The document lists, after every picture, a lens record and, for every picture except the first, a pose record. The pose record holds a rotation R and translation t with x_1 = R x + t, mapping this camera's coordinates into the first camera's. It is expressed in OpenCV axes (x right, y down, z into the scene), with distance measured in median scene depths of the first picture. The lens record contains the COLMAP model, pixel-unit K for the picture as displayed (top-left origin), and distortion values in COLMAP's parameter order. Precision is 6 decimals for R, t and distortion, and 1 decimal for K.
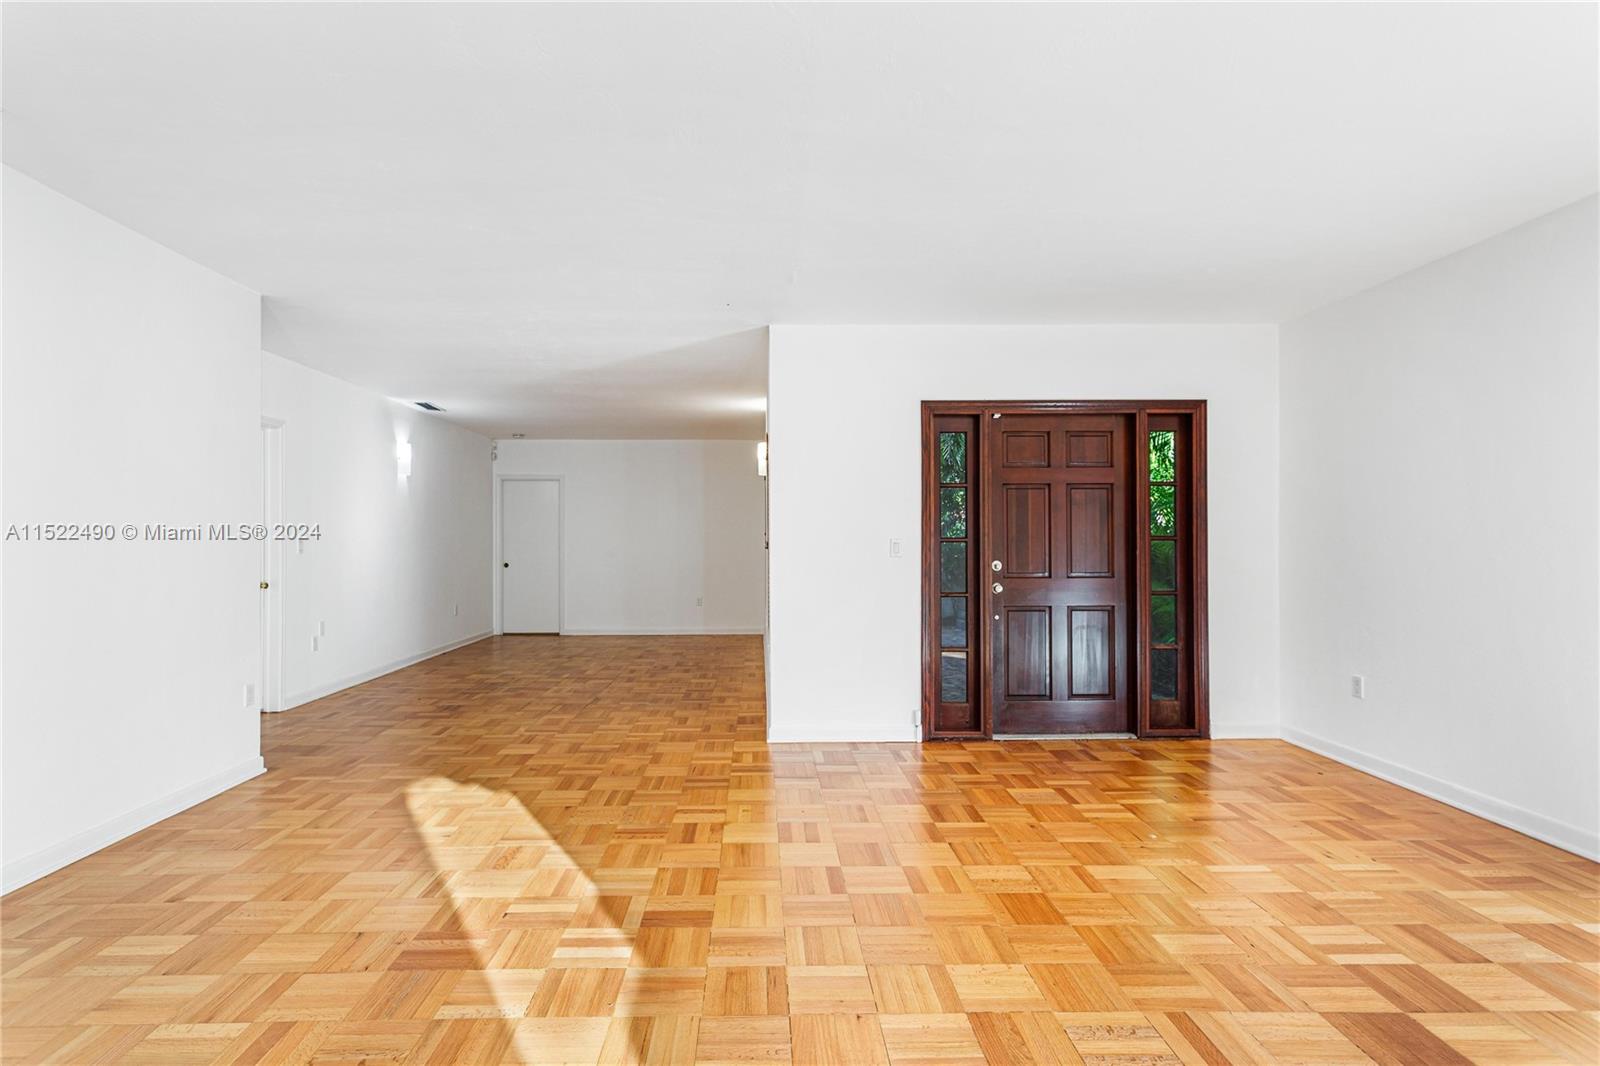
lens RADIAL K [[773.7, 0, 772.2], [0, 773.7, 537.0], [0, 0, 1]] dist [0.004507, 0.003521]
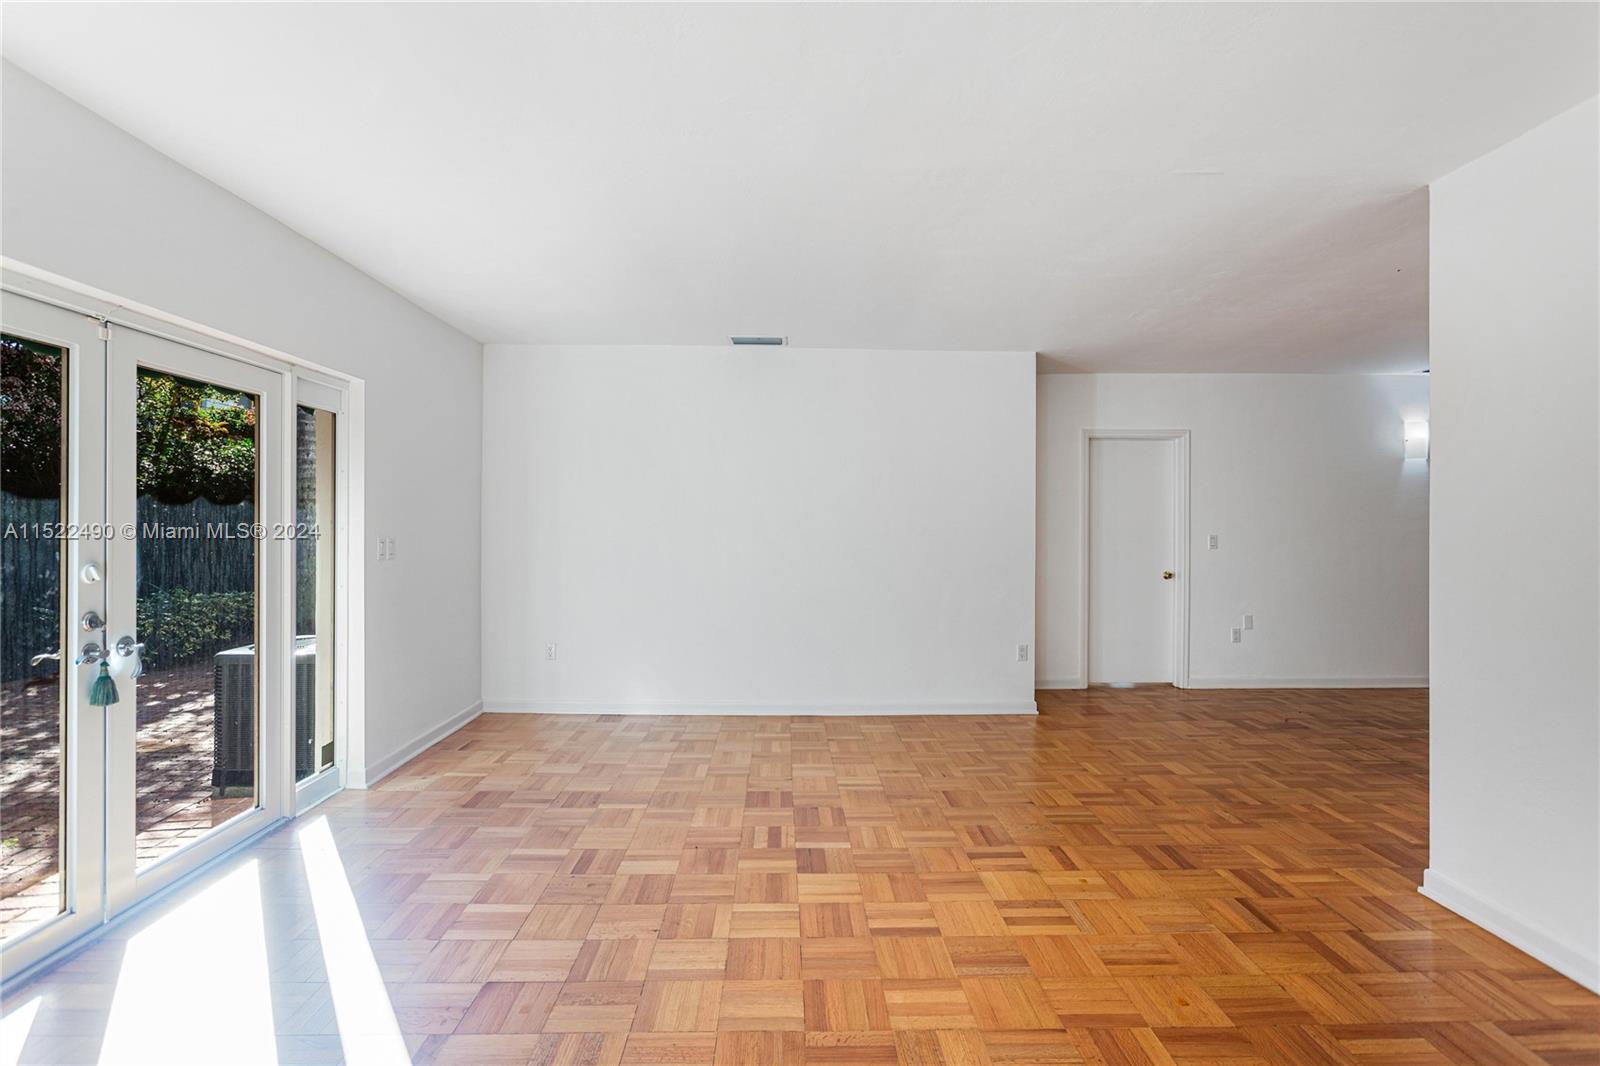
lens RADIAL K [[785.6, 0, 804.4], [0, 785.6, 509.6], [0, 0, 1]] dist [-0.009828, 0.005406]
pose [[0.010037, -0.018613, -0.999776, 0.642608], [0.001638, 0.999826, -0.018597, -0.018131], [0.999948, -0.001451, 0.010066, 0.566060]]
